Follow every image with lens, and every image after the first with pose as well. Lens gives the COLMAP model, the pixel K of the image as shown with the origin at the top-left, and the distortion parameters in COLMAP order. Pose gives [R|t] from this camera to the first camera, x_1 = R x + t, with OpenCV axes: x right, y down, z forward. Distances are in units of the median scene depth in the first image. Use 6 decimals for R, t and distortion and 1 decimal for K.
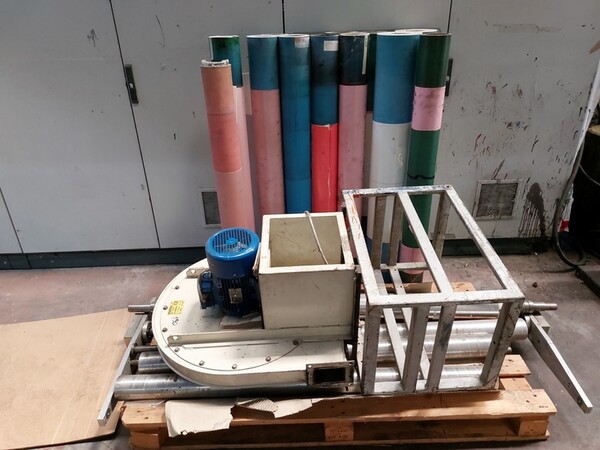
lens RADIAL K [[419.2, 0, 308.4], [0, 419.2, 225.3], [0, 0, 1]] dist [0.003218, -0.000337]
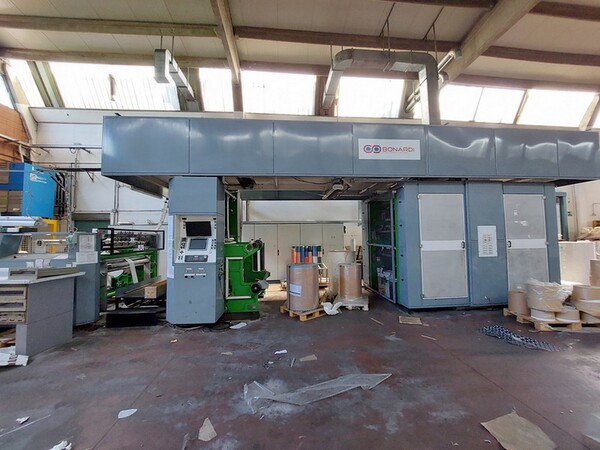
lens RADIAL K [[239.1, 0, 303.6], [0, 239.1, 227.2], [0, 0, 1]] dist [-0.013800, 0.000072]
pose [[0.995769, 0.010932, 0.091243, -0.428953], [0.034443, 0.876125, -0.480852, 1.412733], [-0.085197, 0.481960, 0.872041, -3.112391]]
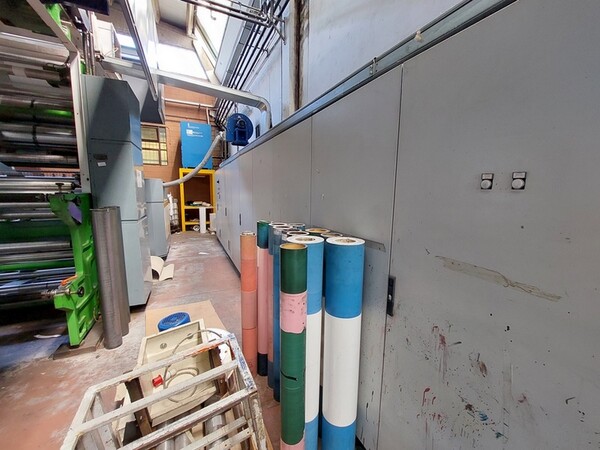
lens RADIAL K [[242.7, 0, 300.0], [0, 242.7, 225.0], [0, 0, 1]] dist [-0.016273, -0.000168]
pose [[0.429054, 0.155177, -0.889850, 0.824757], [-0.425993, 0.903460, -0.047849, -0.461549], [0.796519, 0.399600, 0.453737, 0.667772]]
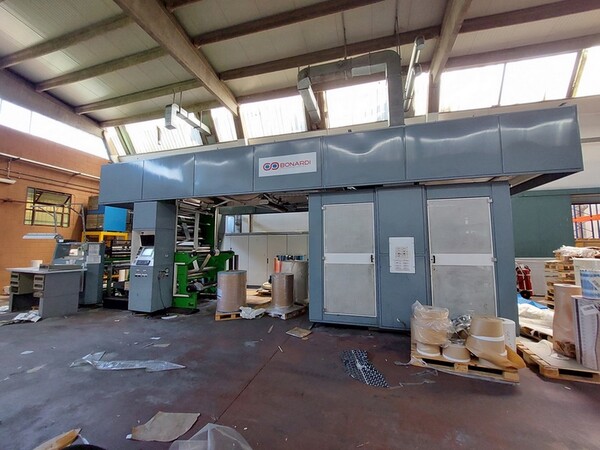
lens RADIAL K [[239.1, 0, 303.6], [0, 239.1, 227.2], [0, 0, 1]] dist [-0.013800, 0.000072]
pose [[0.963743, -0.003231, -0.266813, 1.583982], [-0.134045, 0.858736, -0.494575, 1.387609], [0.230720, 0.512408, 0.827168, -3.178774]]
